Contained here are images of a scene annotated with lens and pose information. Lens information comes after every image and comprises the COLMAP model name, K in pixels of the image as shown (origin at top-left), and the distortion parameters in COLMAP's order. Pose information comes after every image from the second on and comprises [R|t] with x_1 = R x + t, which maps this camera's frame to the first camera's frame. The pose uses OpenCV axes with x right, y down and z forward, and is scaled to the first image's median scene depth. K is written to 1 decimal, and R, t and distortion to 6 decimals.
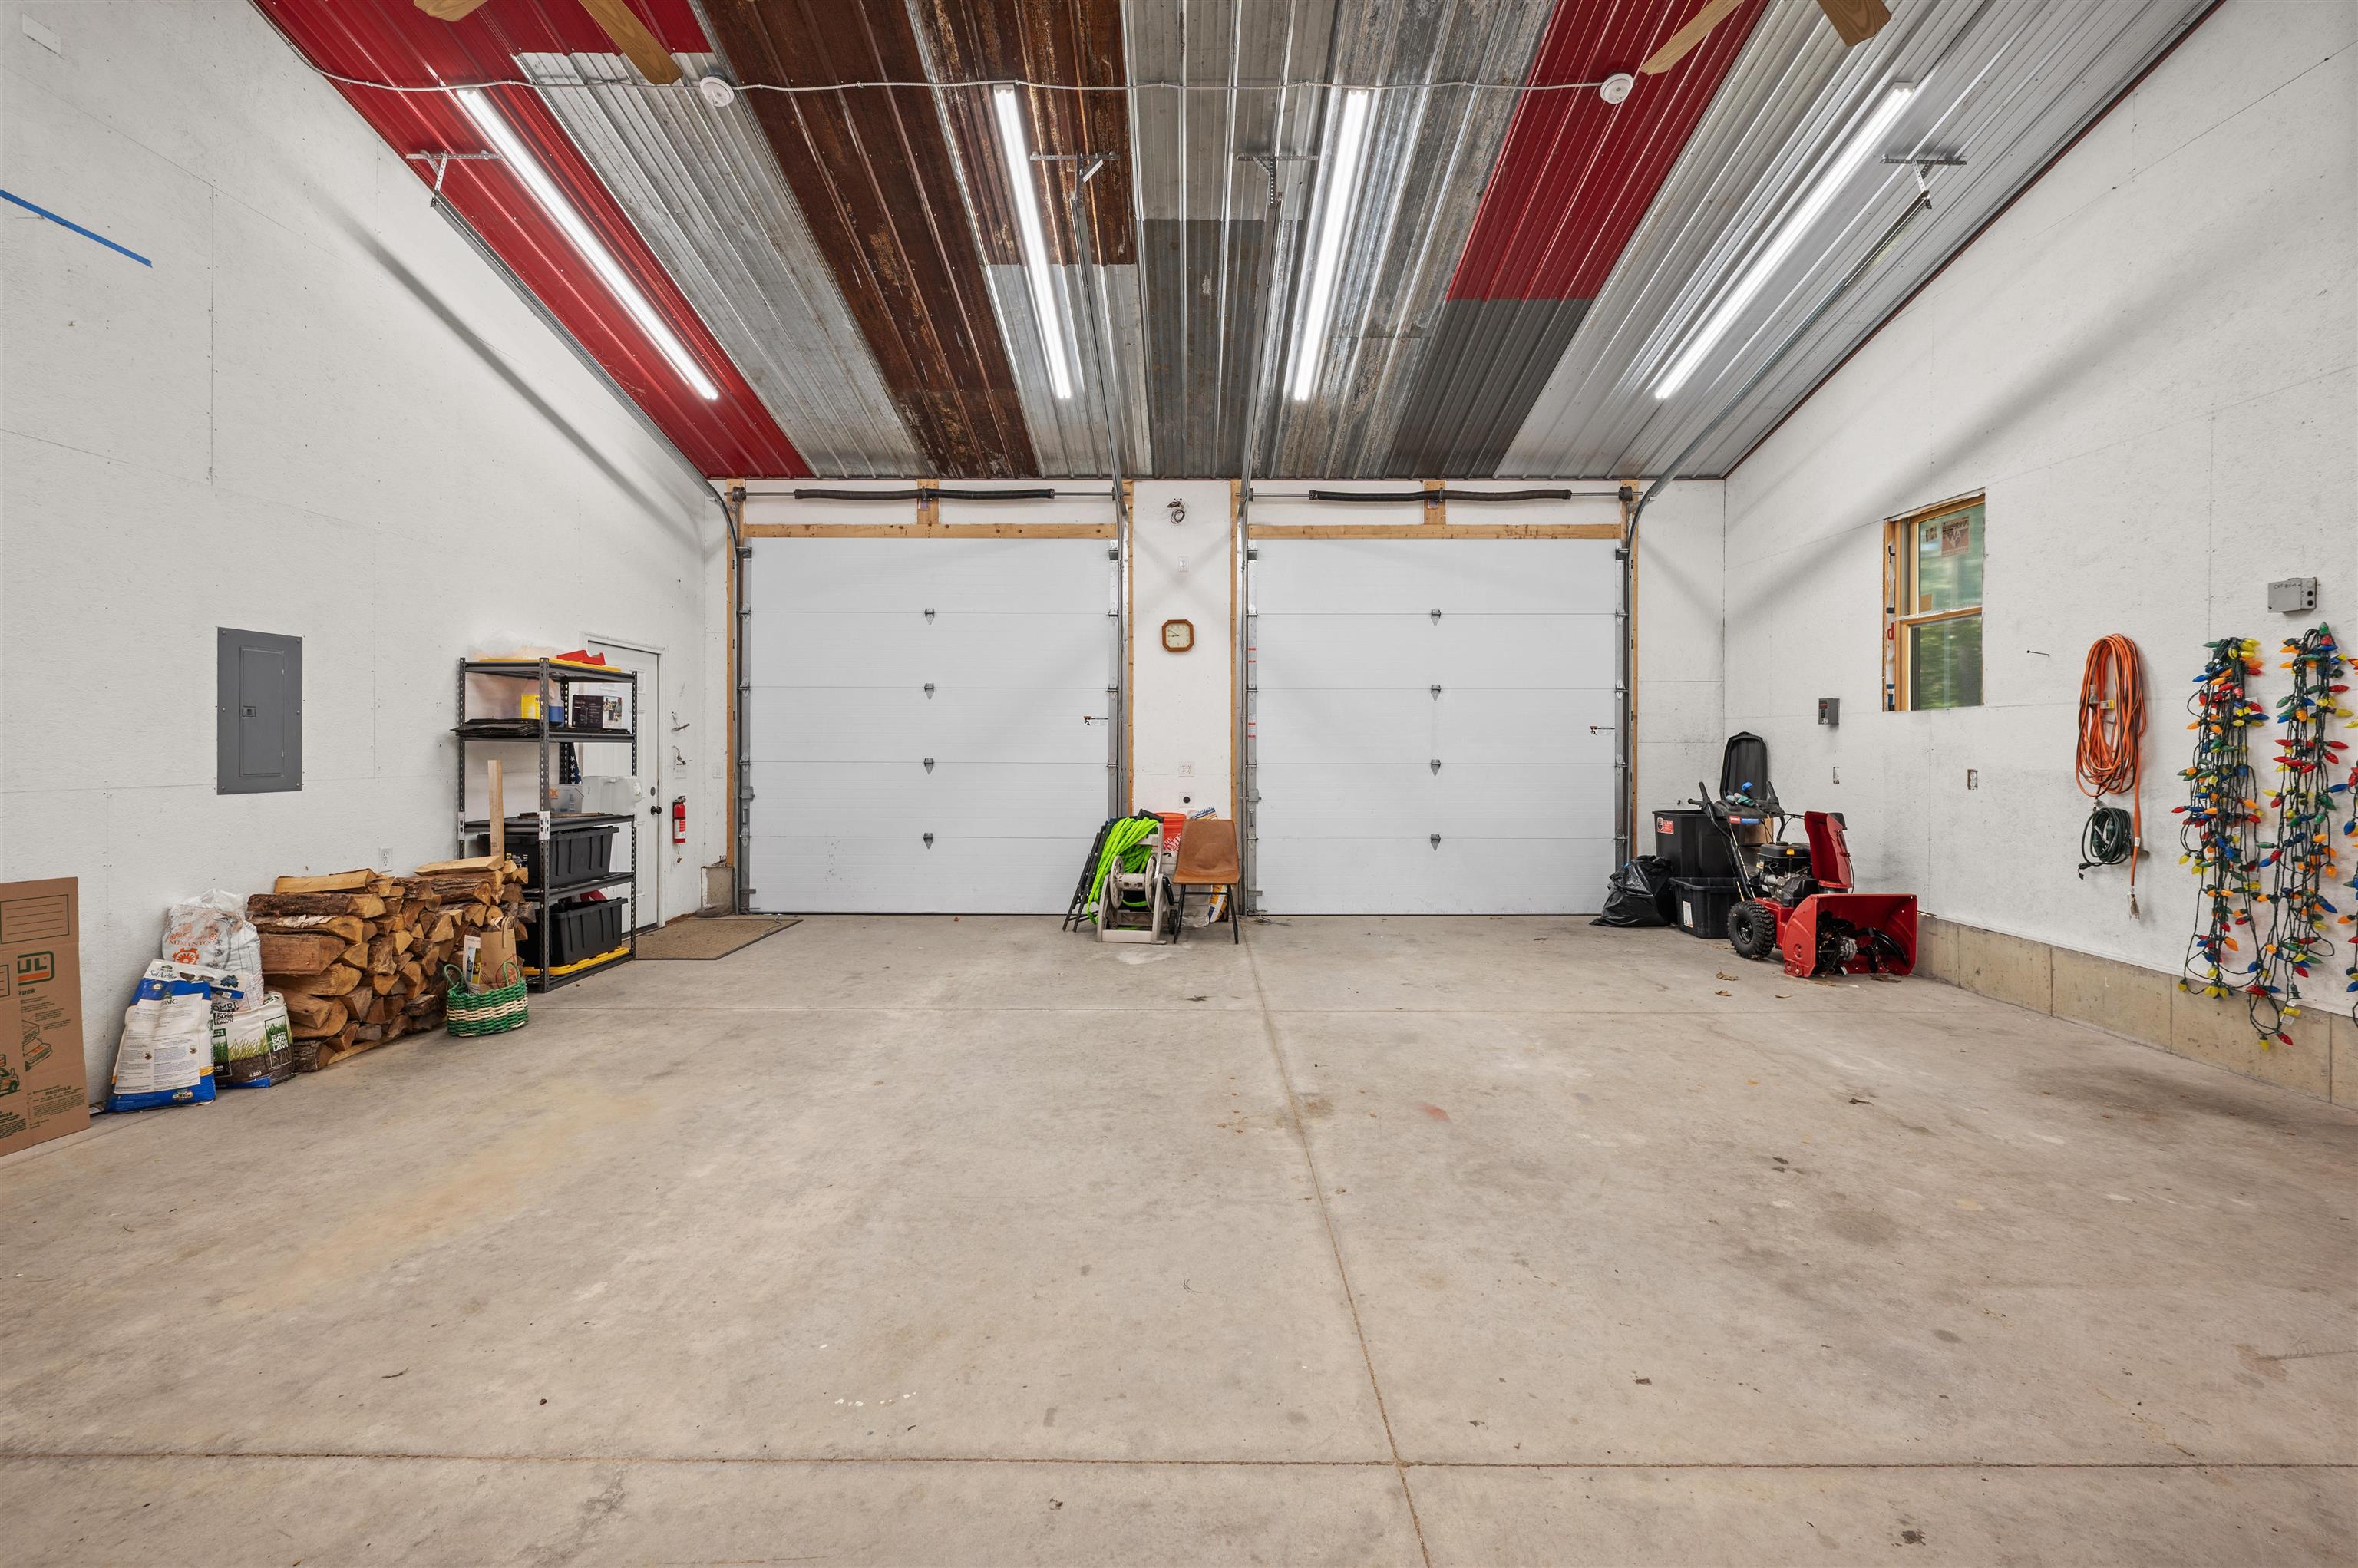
lens RADIAL K [[991.0, 0, 1192.5], [0, 991.0, 767.4], [0, 0, 1]] dist [0.001090, 0.000349]
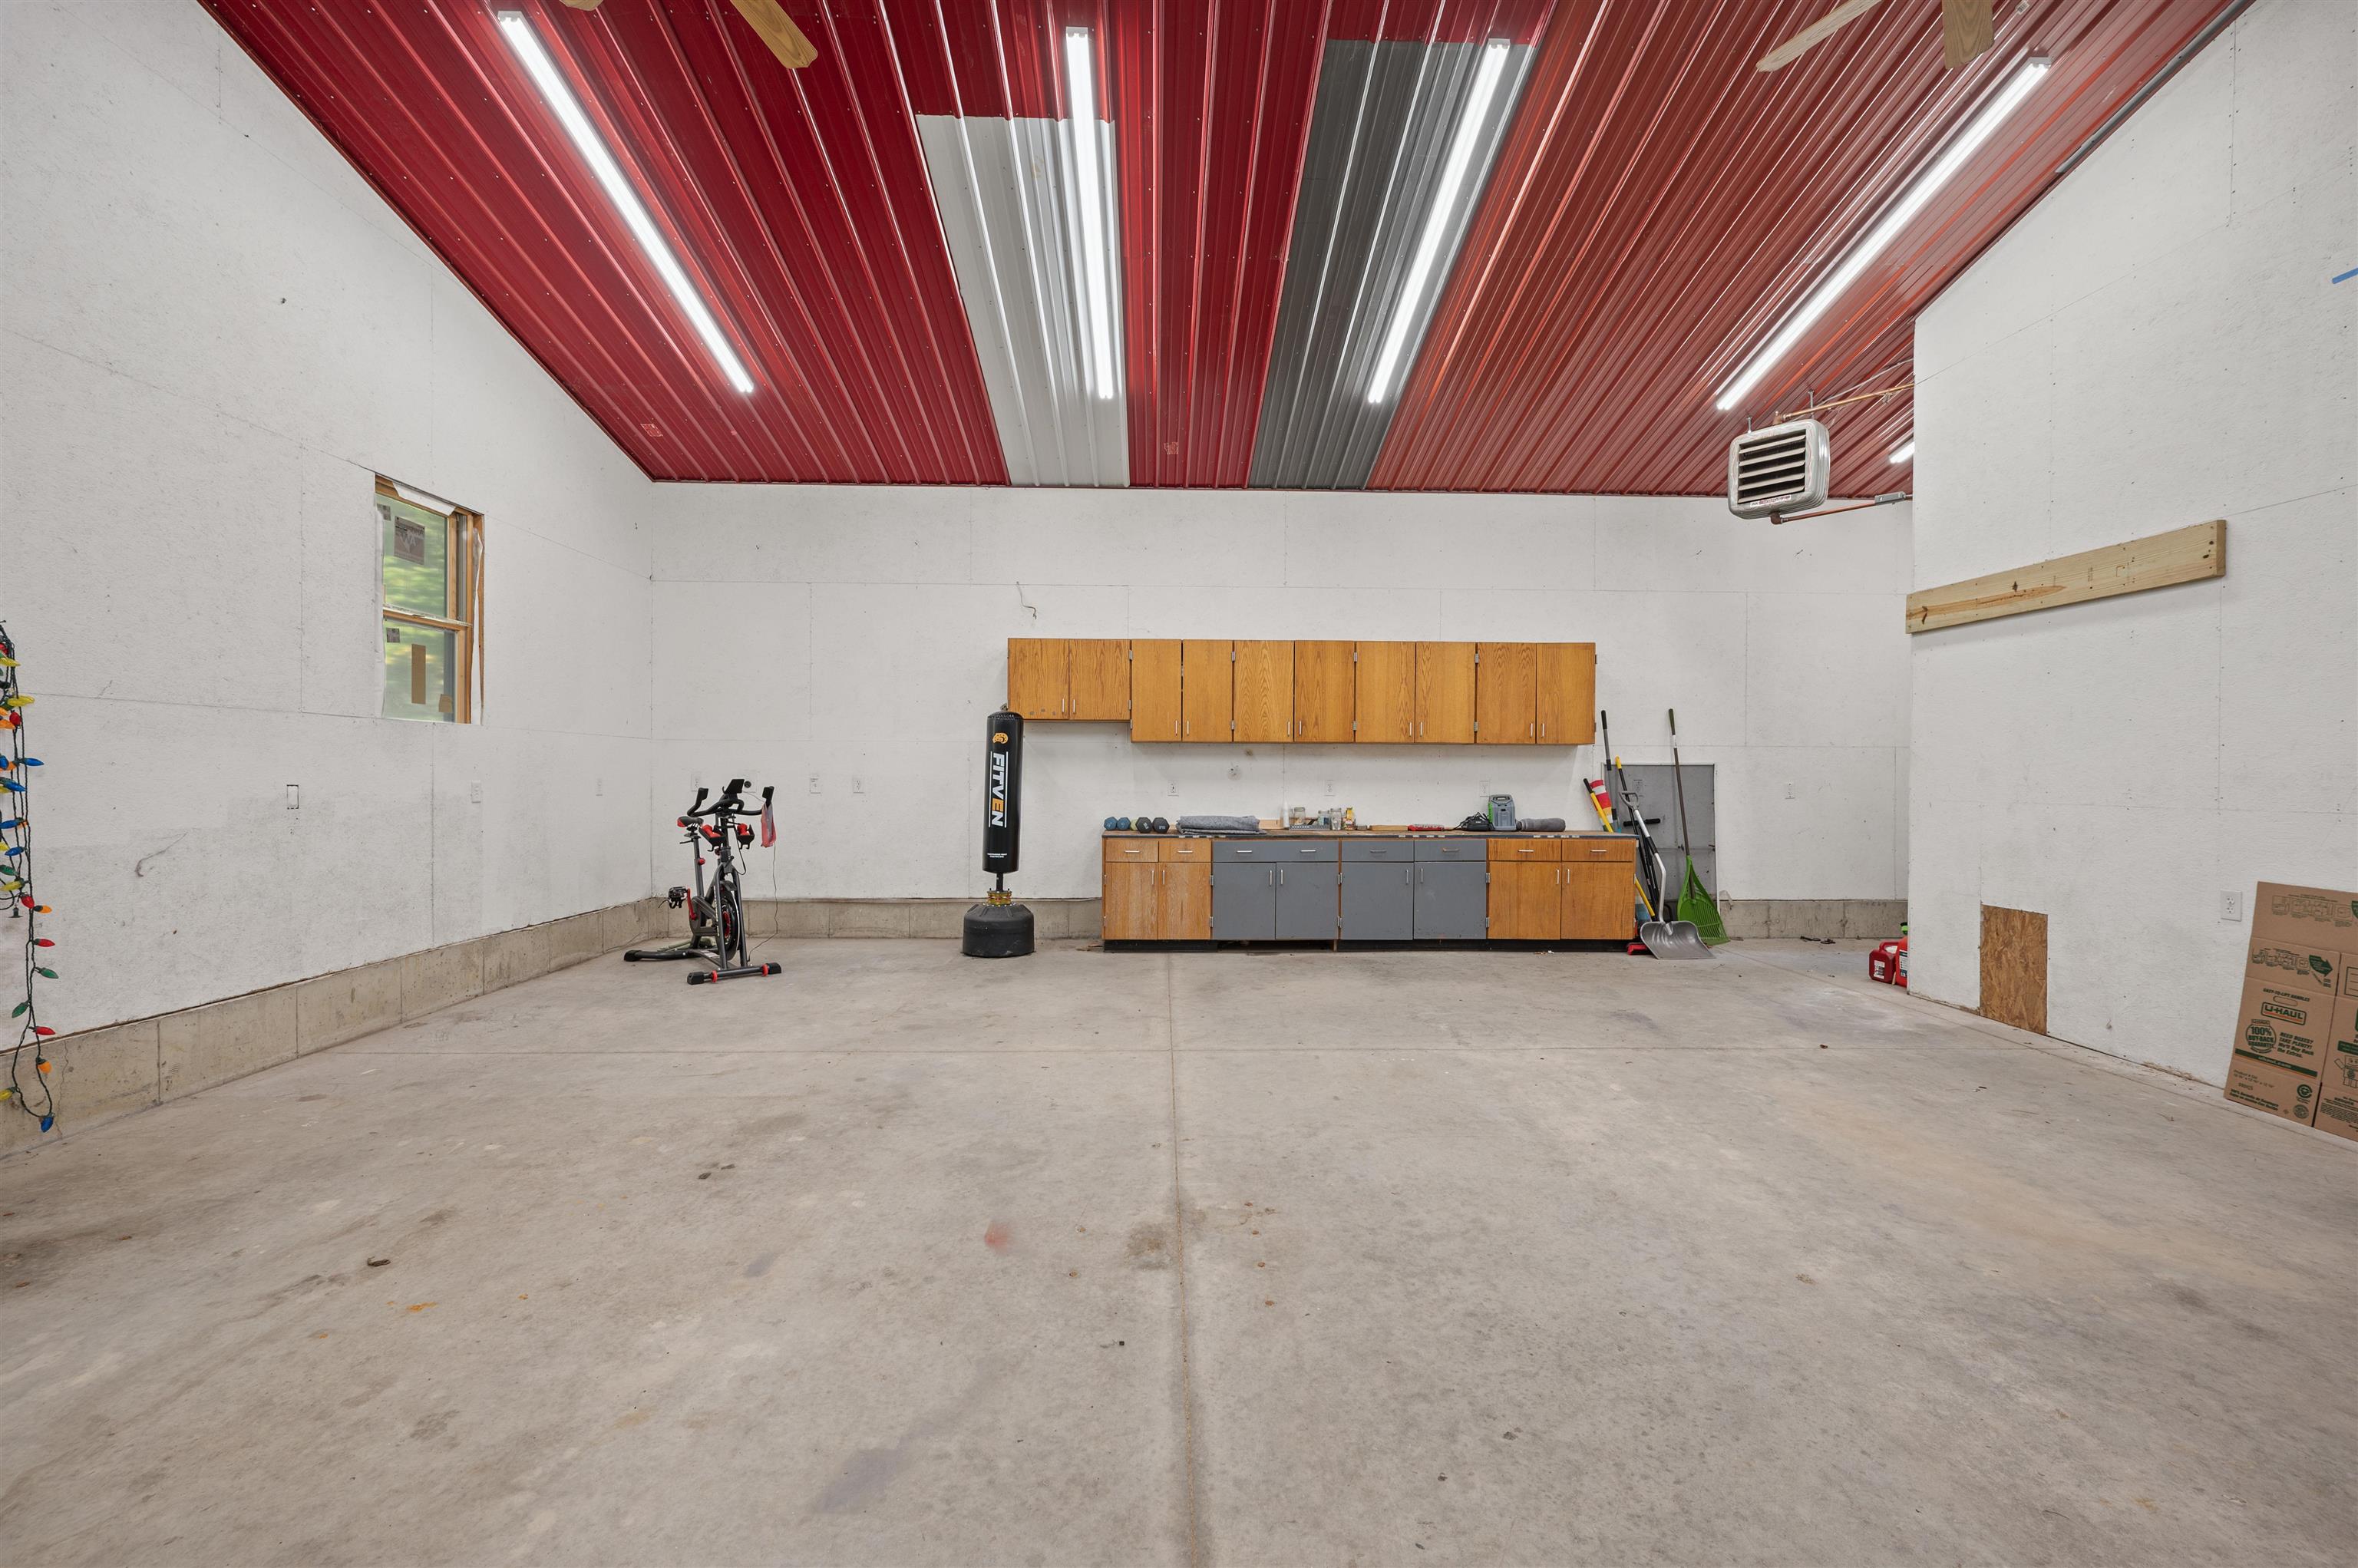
lens RADIAL K [[991.0, 0, 1192.5], [0, 991.0, 767.4], [0, 0, 1]] dist [0.001090, 0.000349]
pose [[-0.999468, -0.006262, -0.032008, 0.139259], [-0.006720, 0.999876, 0.014216, -0.033256], [0.031915, 0.014423, -0.999387, 2.043350]]
